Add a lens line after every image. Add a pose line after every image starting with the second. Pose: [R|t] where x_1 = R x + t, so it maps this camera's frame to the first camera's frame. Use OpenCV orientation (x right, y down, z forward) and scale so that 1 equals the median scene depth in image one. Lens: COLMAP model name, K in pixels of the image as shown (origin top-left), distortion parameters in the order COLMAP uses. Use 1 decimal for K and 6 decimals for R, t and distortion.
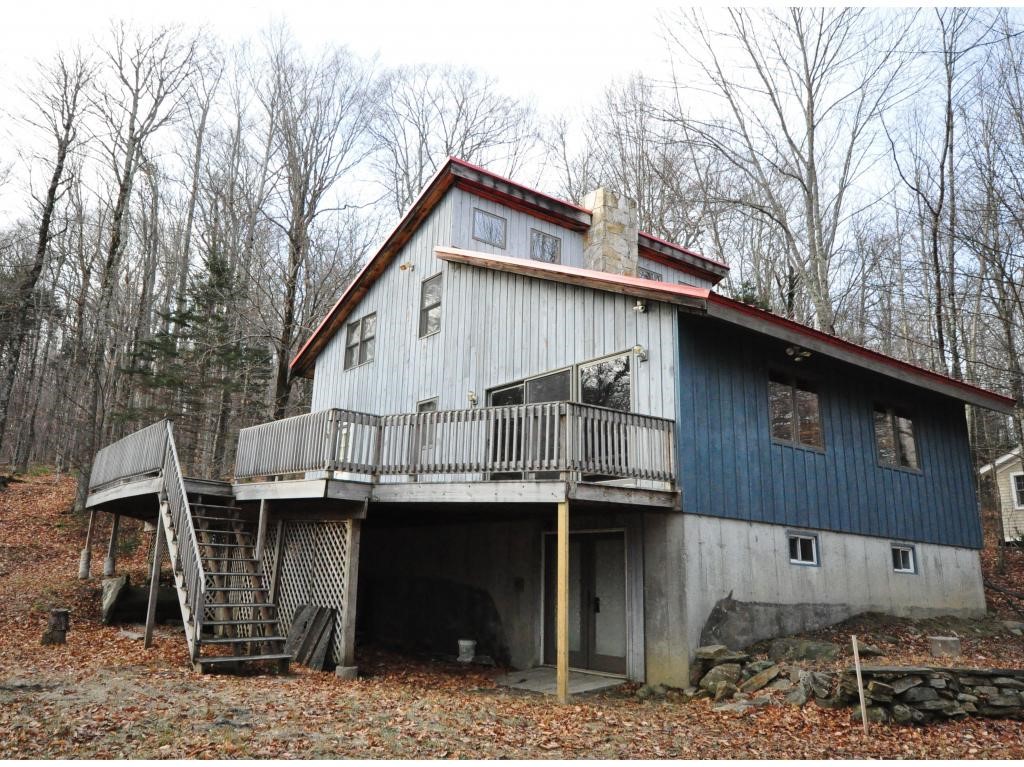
lens RADIAL K [[807.1, 0, 510.8], [0, 807.1, 380.6], [0, 0, 1]] dist [-0.006160, -0.001575]
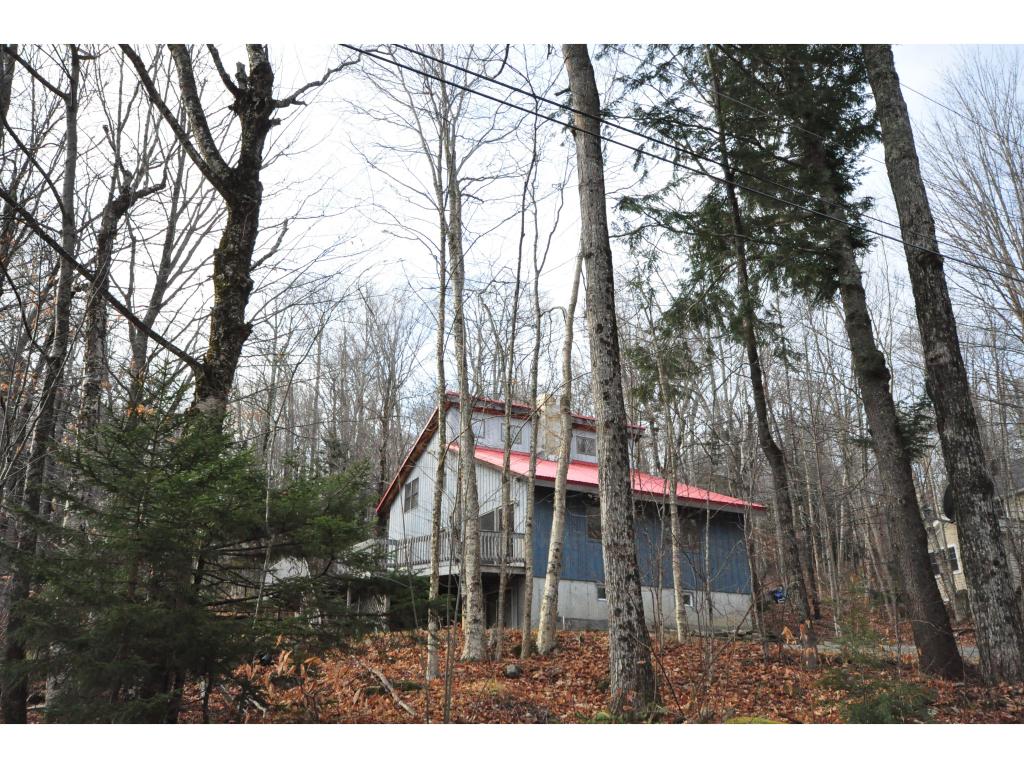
lens RADIAL K [[887.5, 0, 512.7], [0, 887.5, 384.4], [0, 0, 1]] dist [0.000326, -0.000047]
pose [[0.981924, -0.095934, -0.163160, 0.370940], [0.076418, 0.989589, -0.121956, -0.037828], [0.173162, 0.107283, 0.979033, -0.865753]]
